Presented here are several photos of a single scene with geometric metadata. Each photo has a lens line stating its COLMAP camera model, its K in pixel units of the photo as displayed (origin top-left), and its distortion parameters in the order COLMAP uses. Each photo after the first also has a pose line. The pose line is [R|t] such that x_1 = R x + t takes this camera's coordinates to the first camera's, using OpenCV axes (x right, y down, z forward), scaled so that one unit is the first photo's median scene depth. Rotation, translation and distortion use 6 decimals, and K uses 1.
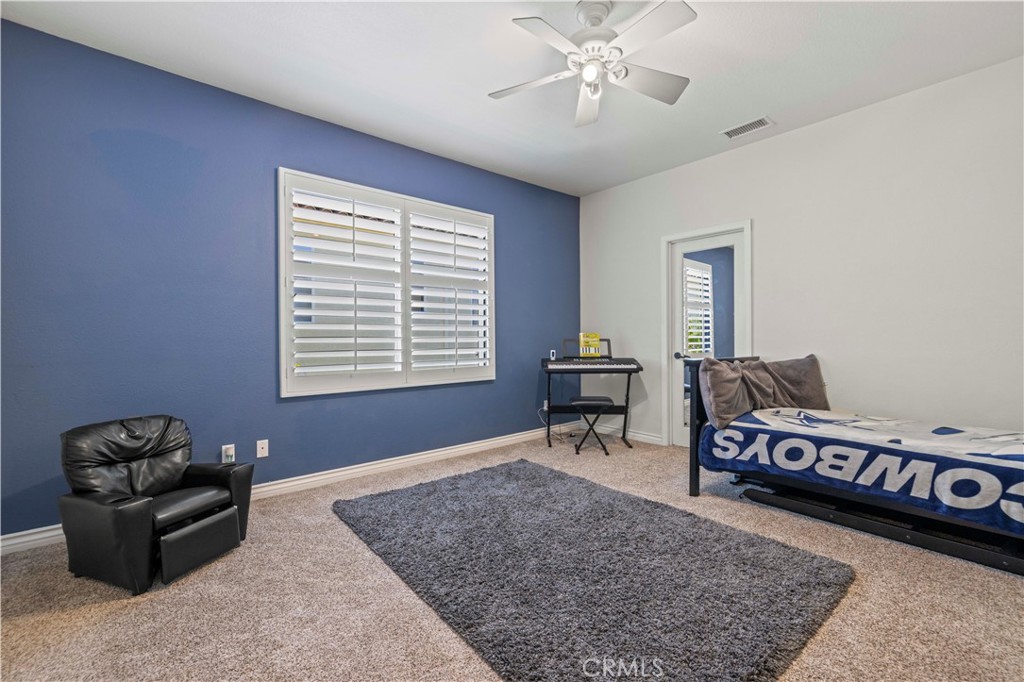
lens RADIAL K [[437.4, 0, 510.8], [0, 437.4, 337.4], [0, 0, 1]] dist [0.004811, 0.000208]
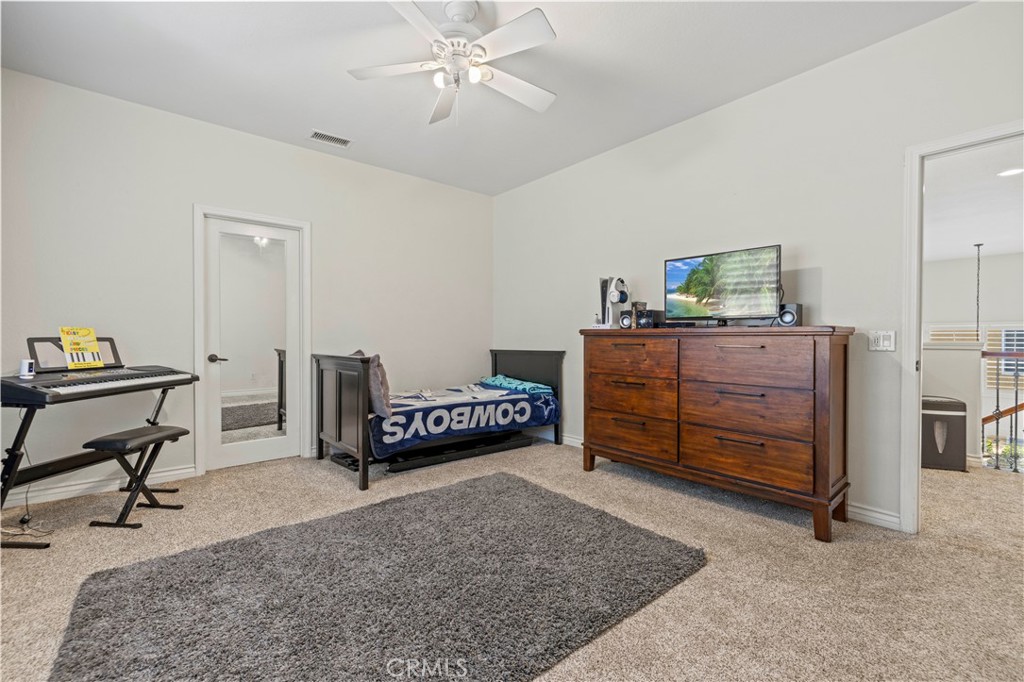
lens RADIAL K [[429.9, 0, 510.9], [0, 429.9, 340.6], [0, 0, 1]] dist [0.002691, 0.000308]
pose [[0.011263, -0.005469, 0.999922, -0.629650], [-0.000093, 0.999985, 0.005470, 0.007040], [-0.999937, -0.000155, 0.011262, 0.692049]]
